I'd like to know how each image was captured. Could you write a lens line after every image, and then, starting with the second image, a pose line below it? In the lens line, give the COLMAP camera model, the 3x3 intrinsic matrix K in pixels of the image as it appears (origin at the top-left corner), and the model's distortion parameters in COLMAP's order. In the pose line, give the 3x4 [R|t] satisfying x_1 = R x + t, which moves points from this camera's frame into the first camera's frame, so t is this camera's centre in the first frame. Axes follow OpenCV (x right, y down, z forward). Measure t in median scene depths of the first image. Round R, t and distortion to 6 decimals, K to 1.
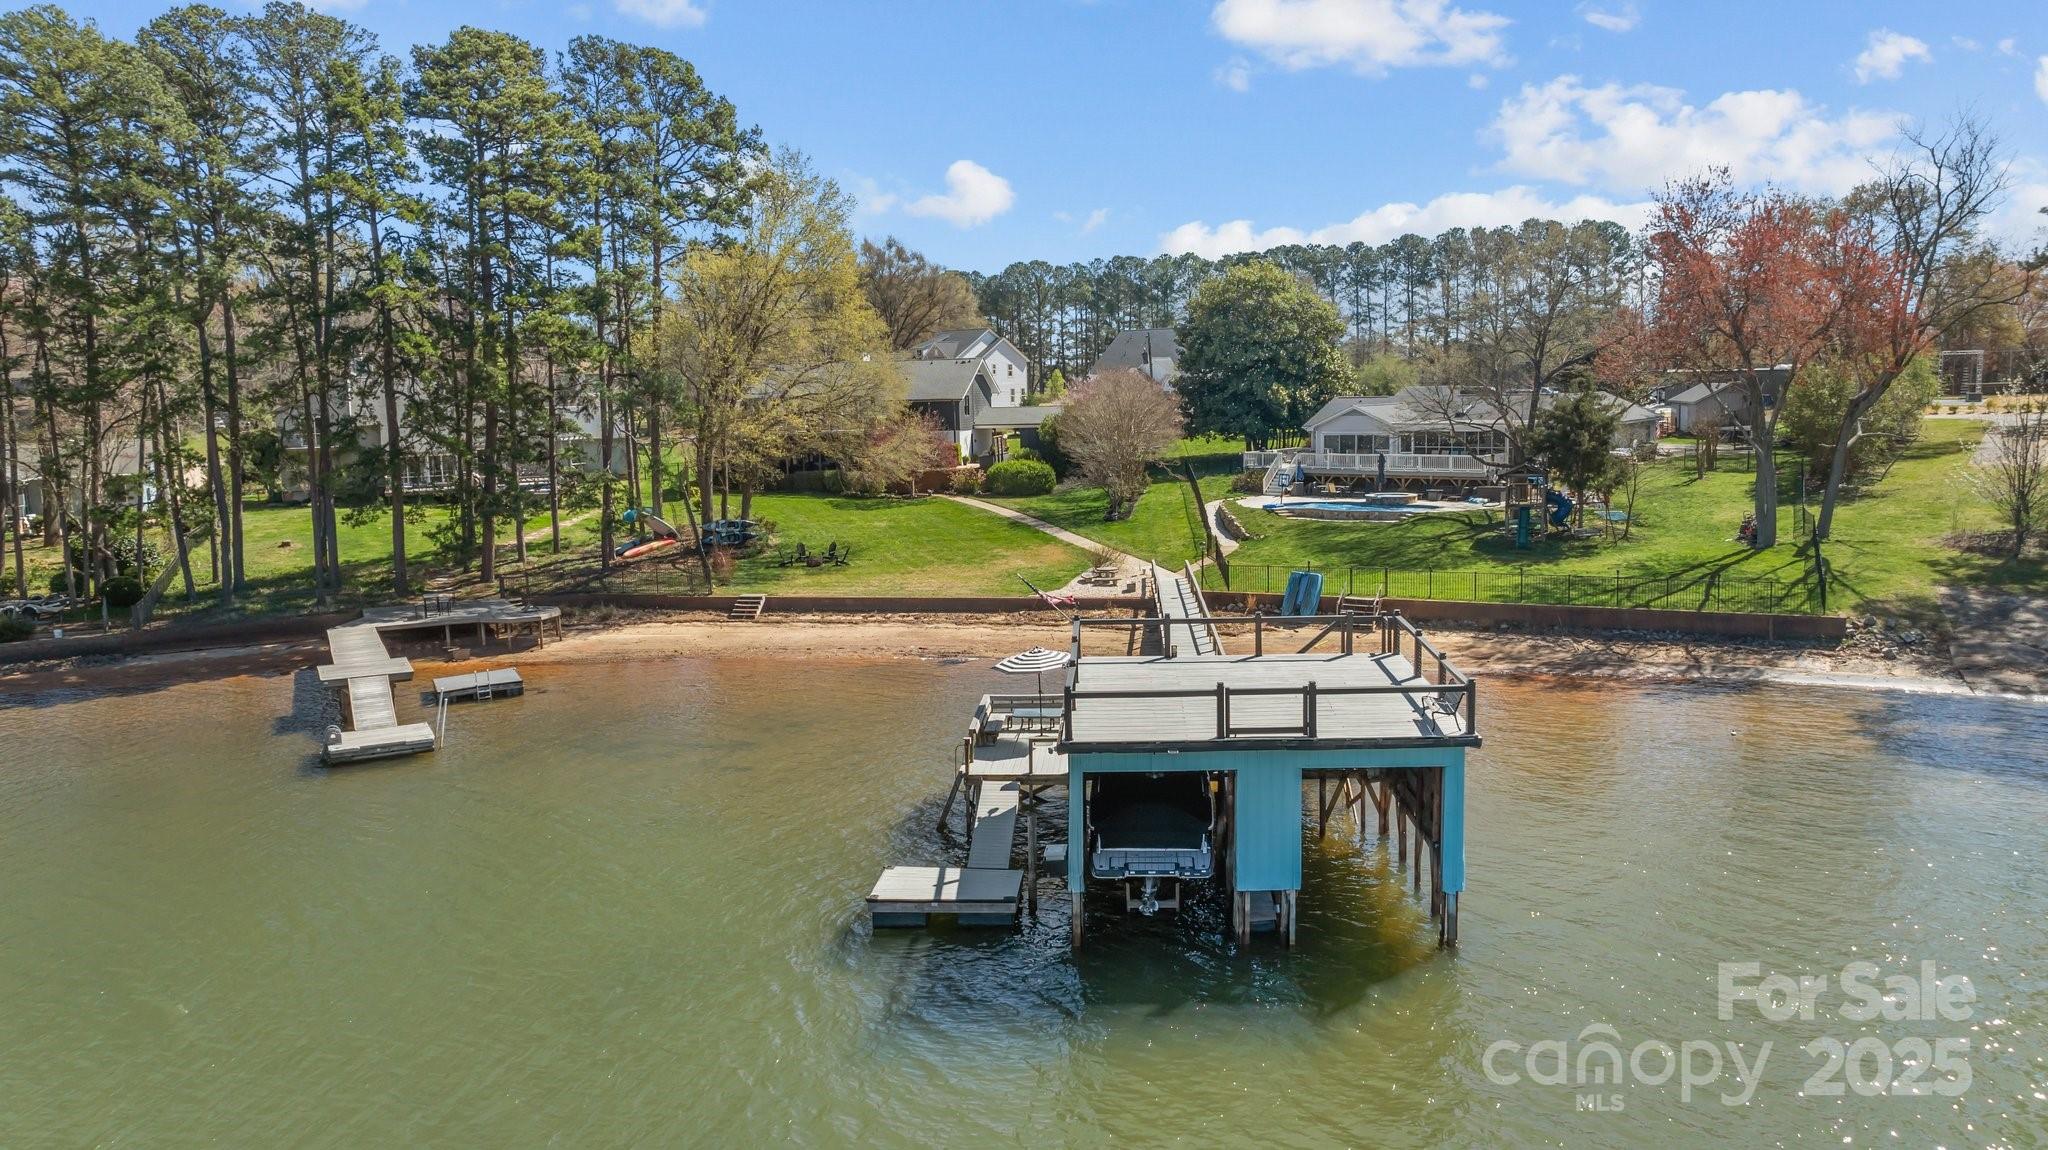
lens RADIAL K [[1468.3, 0, 1027.8], [0, 1468.3, 578.8], [0, 0, 1]] dist [-0.022875, -0.001144]
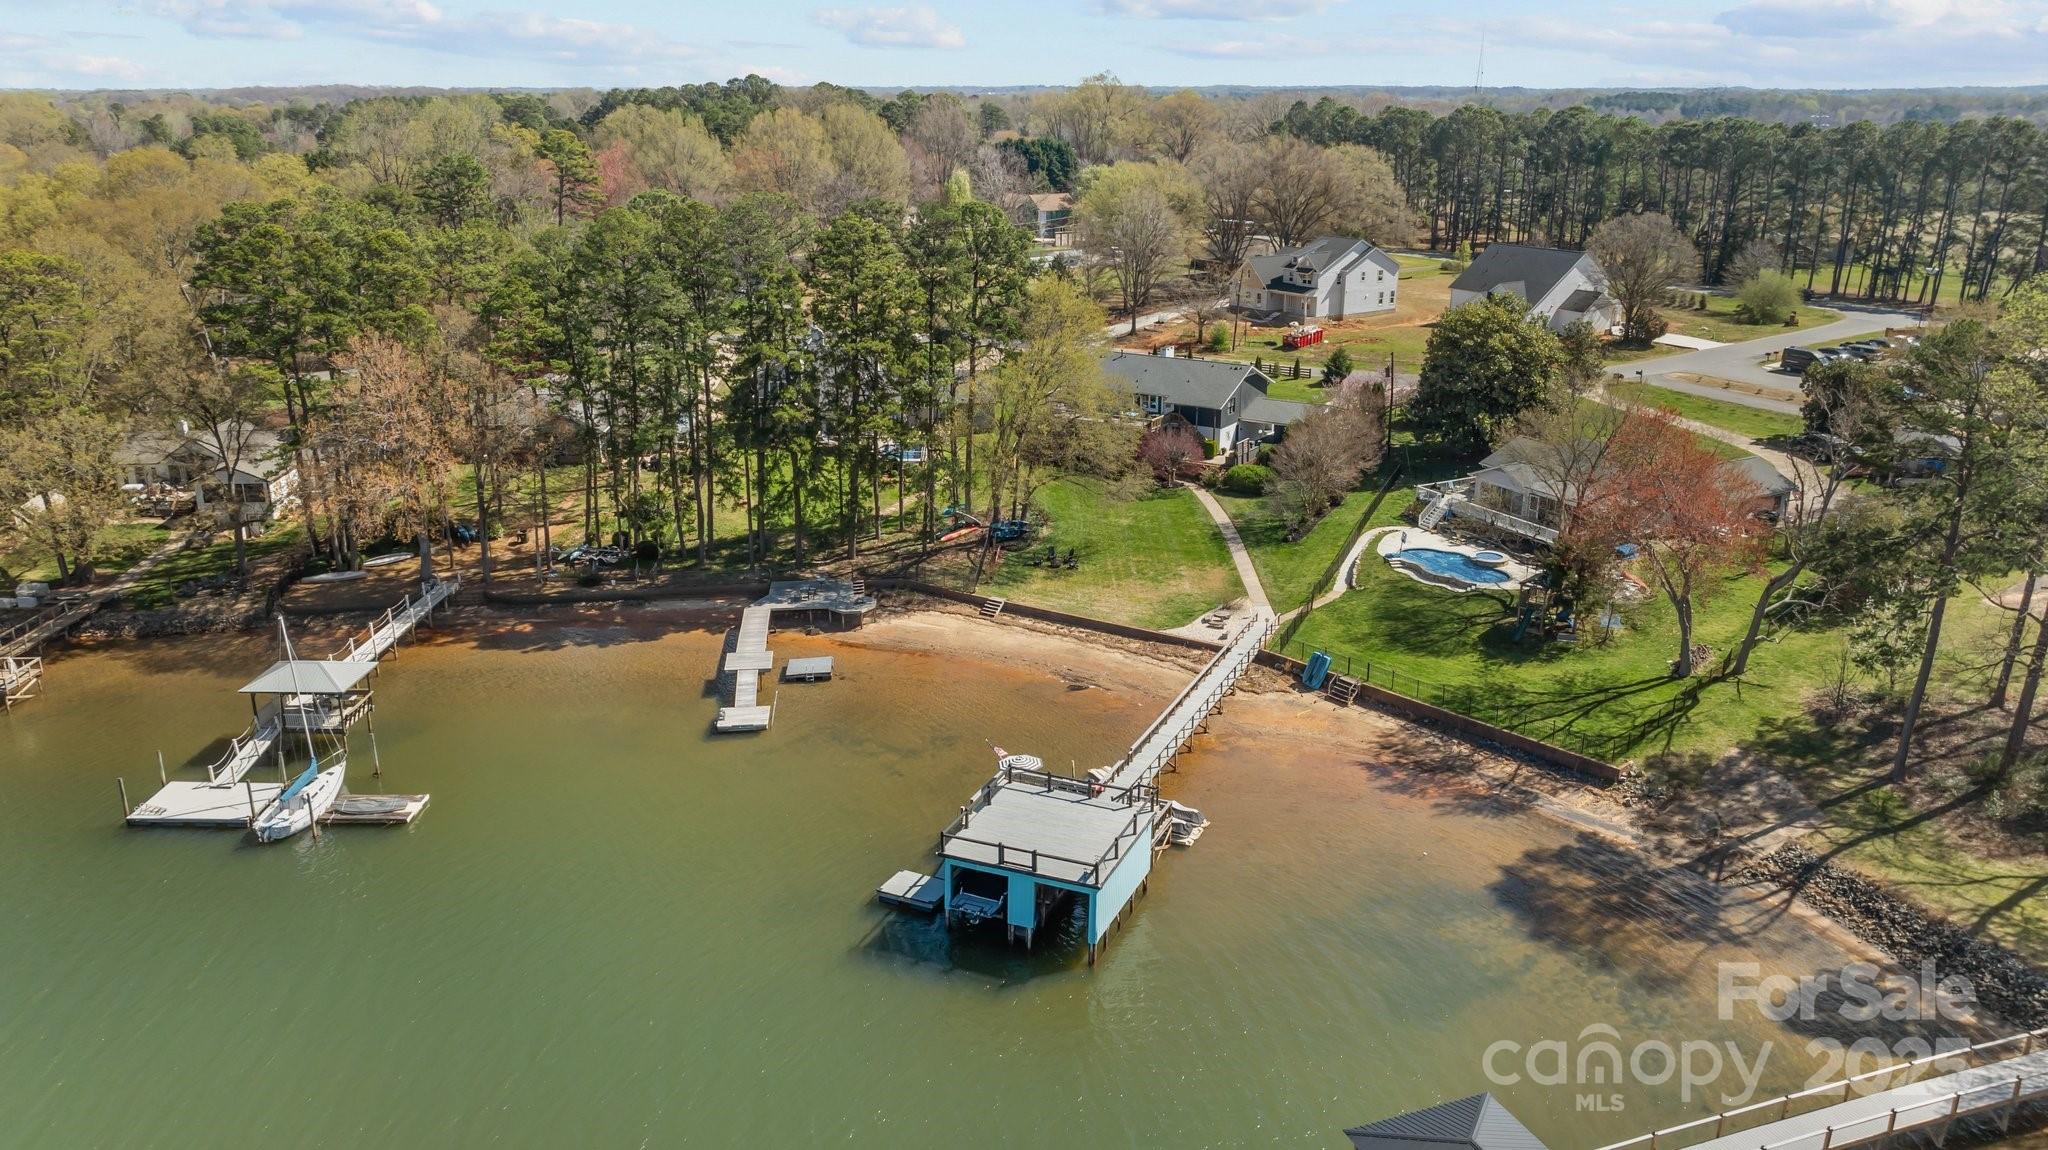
lens RADIAL K [[1468.3, 0, 1022.6], [0, 1468.3, 573.0], [0, 0, 1]] dist [-0.022875, -0.001144]
pose [[0.938555, 0.131826, -0.318960, 0.368796], [-0.073934, 0.979520, 0.187280, -0.344187], [0.337116, -0.152191, 0.929080, -0.488141]]
